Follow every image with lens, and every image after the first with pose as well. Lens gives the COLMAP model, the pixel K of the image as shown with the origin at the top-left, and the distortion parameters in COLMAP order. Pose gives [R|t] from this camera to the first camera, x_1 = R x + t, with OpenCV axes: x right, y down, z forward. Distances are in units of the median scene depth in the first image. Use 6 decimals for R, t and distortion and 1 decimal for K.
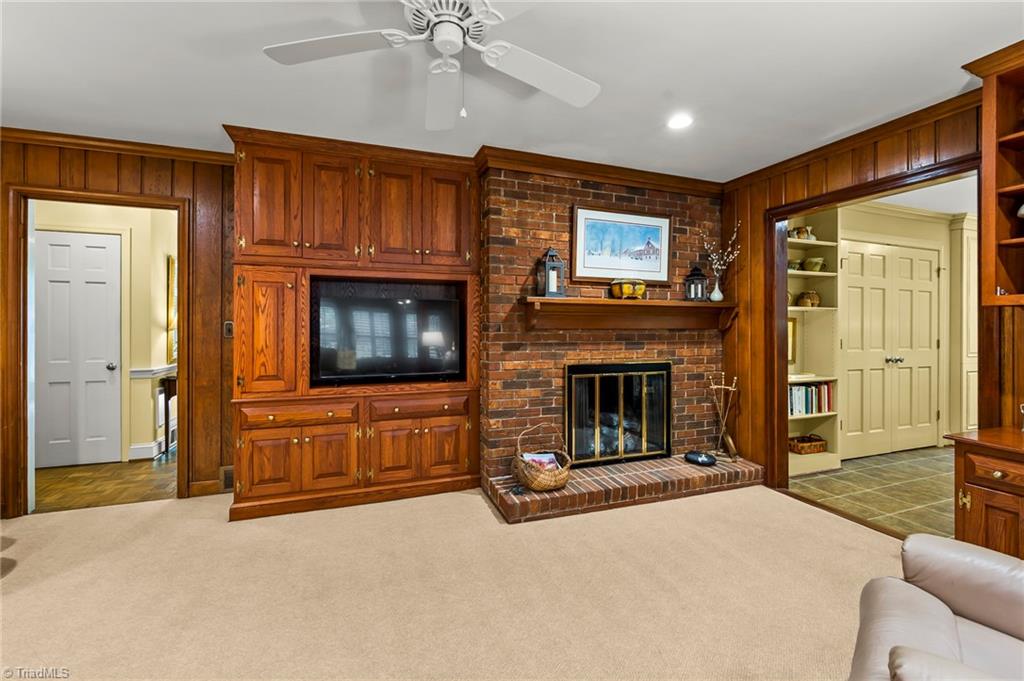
lens RADIAL K [[433.1, 0, 524.6], [0, 433.1, 324.6], [0, 0, 1]] dist [-0.000589, -0.000323]
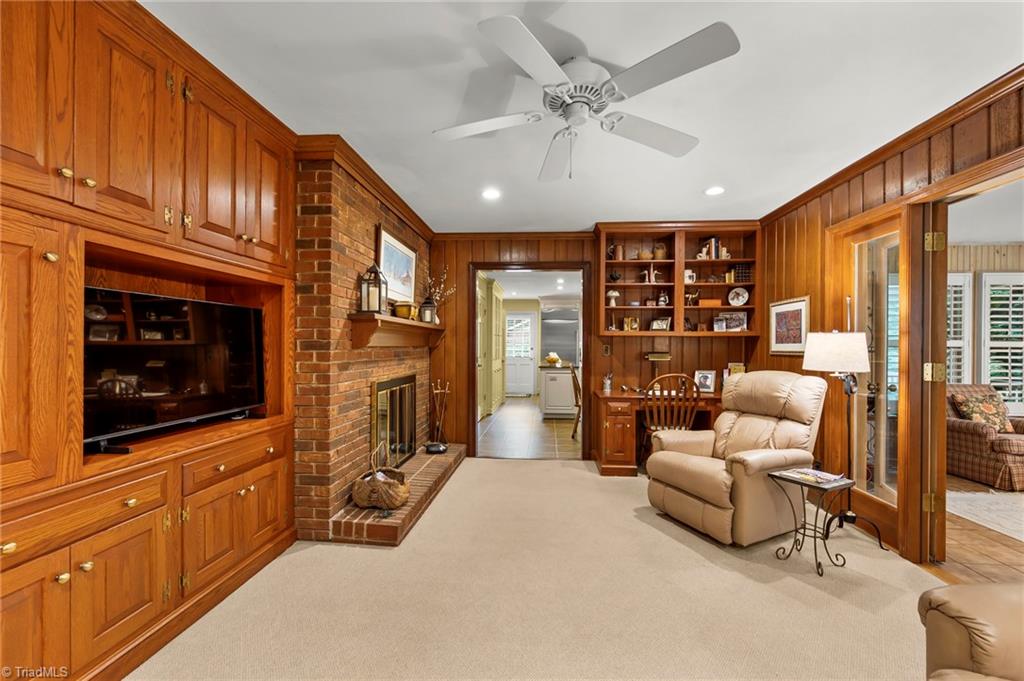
lens RADIAL K [[411.5, 0, 512.3], [0, 411.5, 344.6], [0, 0, 1]] dist [-0.000043, -0.000063]
pose [[0.441398, 0.001579, 0.897310, -0.644118], [-0.005652, 0.999984, 0.001020, 0.002827], [-0.897293, -0.005521, 0.441400, 0.306242]]
